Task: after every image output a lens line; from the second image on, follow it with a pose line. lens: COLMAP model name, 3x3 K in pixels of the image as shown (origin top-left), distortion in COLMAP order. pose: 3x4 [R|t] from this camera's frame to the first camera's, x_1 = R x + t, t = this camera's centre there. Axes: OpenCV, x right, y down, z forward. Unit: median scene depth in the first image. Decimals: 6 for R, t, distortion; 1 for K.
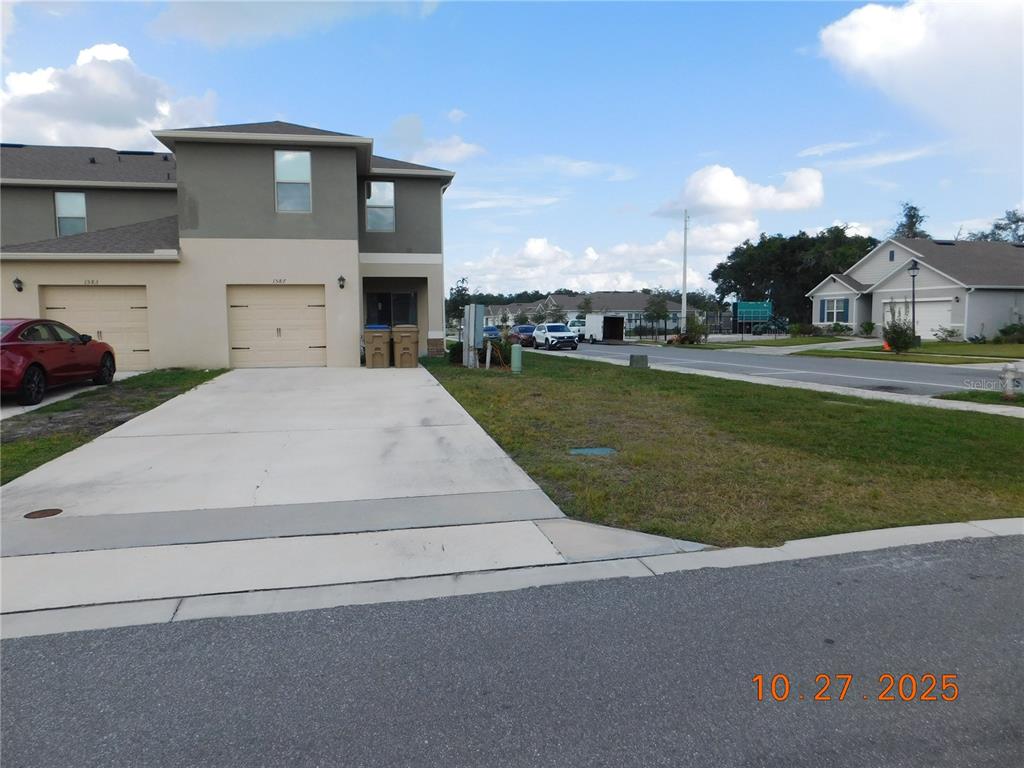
lens RADIAL K [[672.6, 0, 509.5], [0, 672.6, 388.5], [0, 0, 1]] dist [-0.058871, 0.014625]
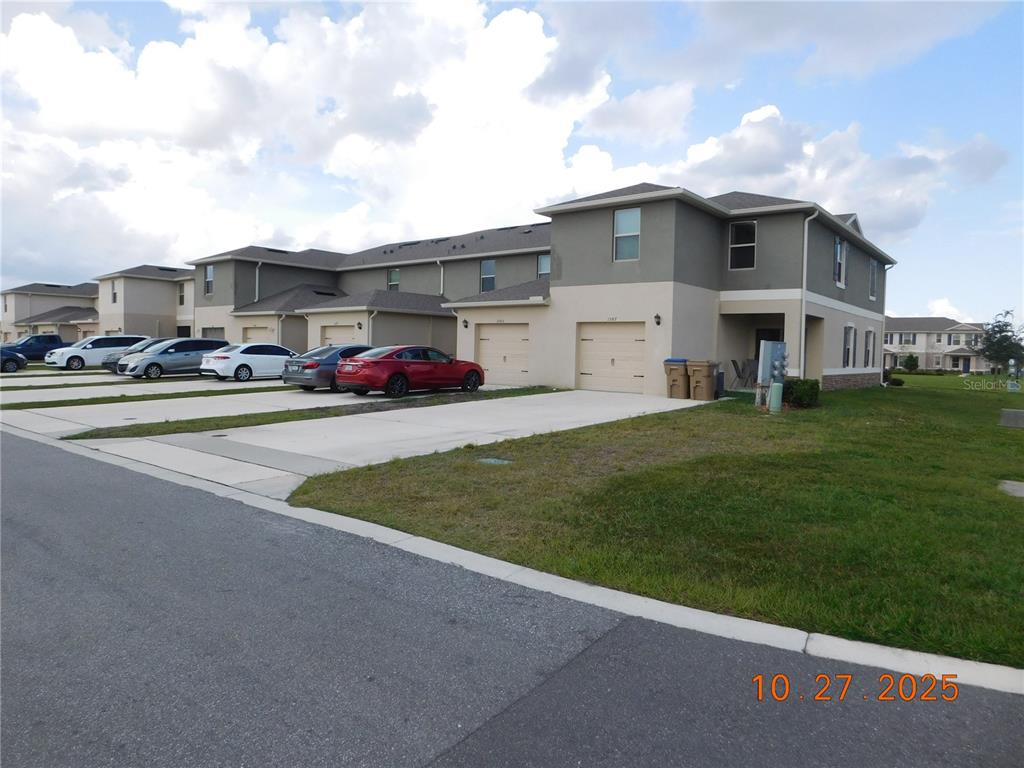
lens RADIAL K [[672.6, 0, 512.6], [0, 672.6, 377.9], [0, 0, 1]] dist [-0.058871, 0.014625]
pose [[0.631710, 0.050823, -0.773537, 0.469468], [-0.103952, 0.994390, -0.019559, -0.014925], [0.768203, 0.092767, 0.633449, 0.112341]]
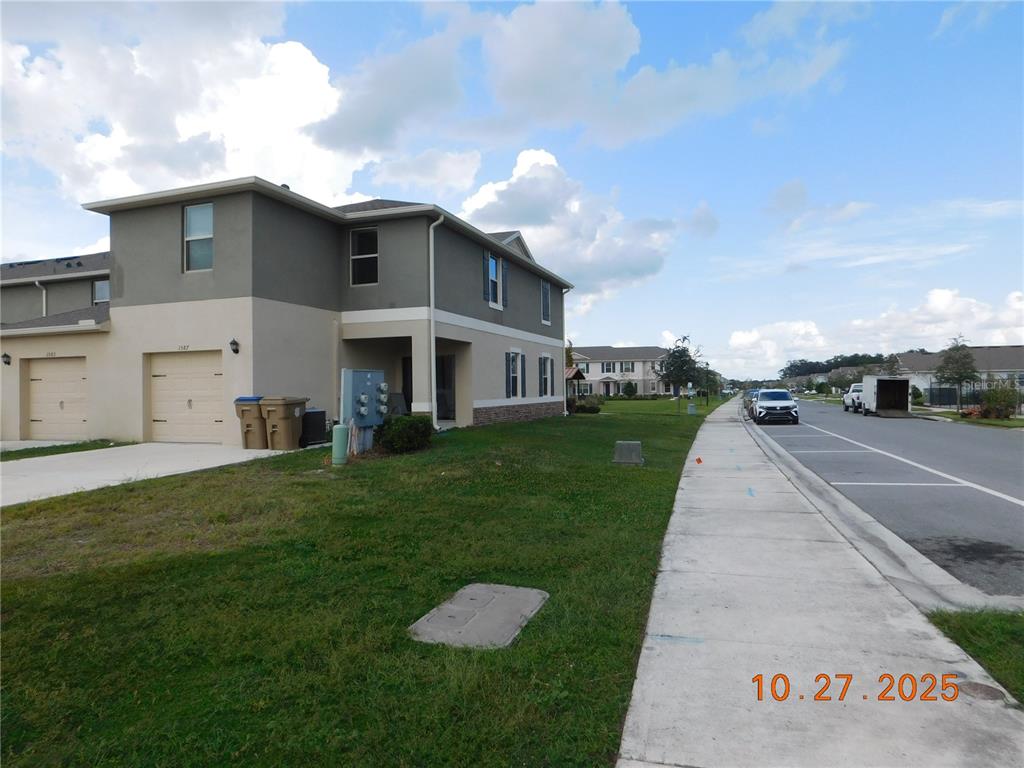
lens RADIAL K [[672.6, 0, 512.7], [0, 672.6, 391.9], [0, 0, 1]] dist [-0.058871, 0.014625]
pose [[0.859496, -0.003358, -0.511131, 0.492495], [-0.043064, 0.995947, -0.078957, -0.049028], [0.509325, 0.089874, 0.855869, 0.457179]]
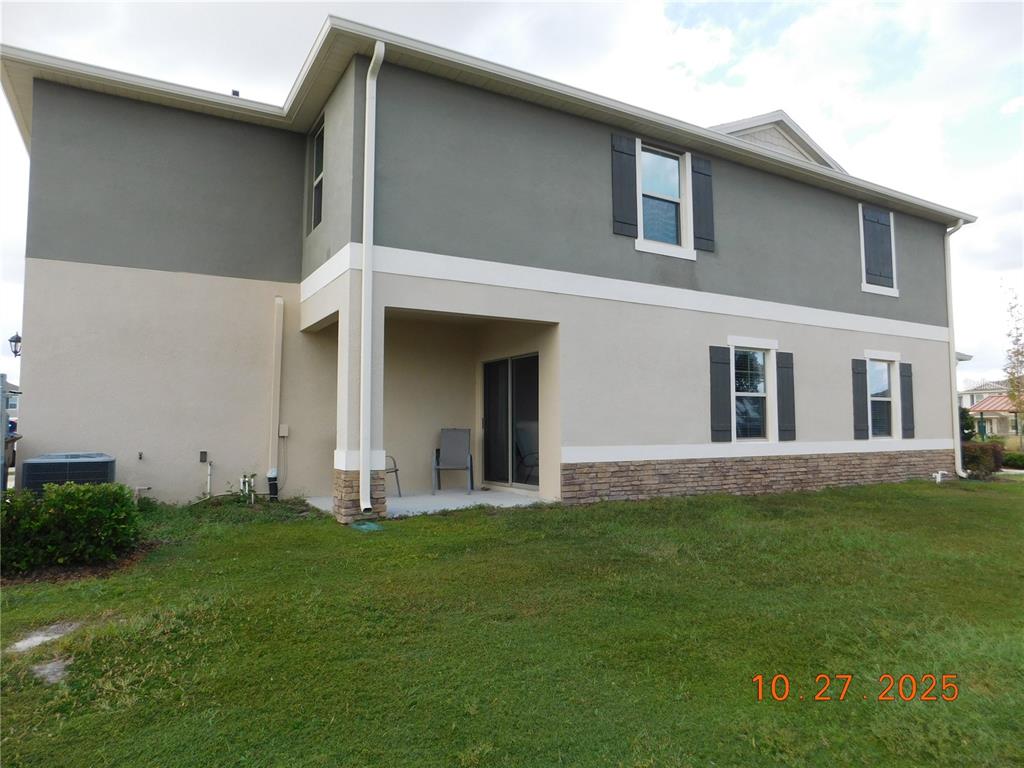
lens RADIAL K [[672.6, 0, 506.7], [0, 672.6, 382.1], [0, 0, 1]] dist [-0.058871, 0.014625]
pose [[0.311443, -0.056792, -0.948566, 0.335554], [-0.096743, 0.991131, -0.091104, -0.122187], [0.945328, 0.120141, 0.303186, 1.219044]]
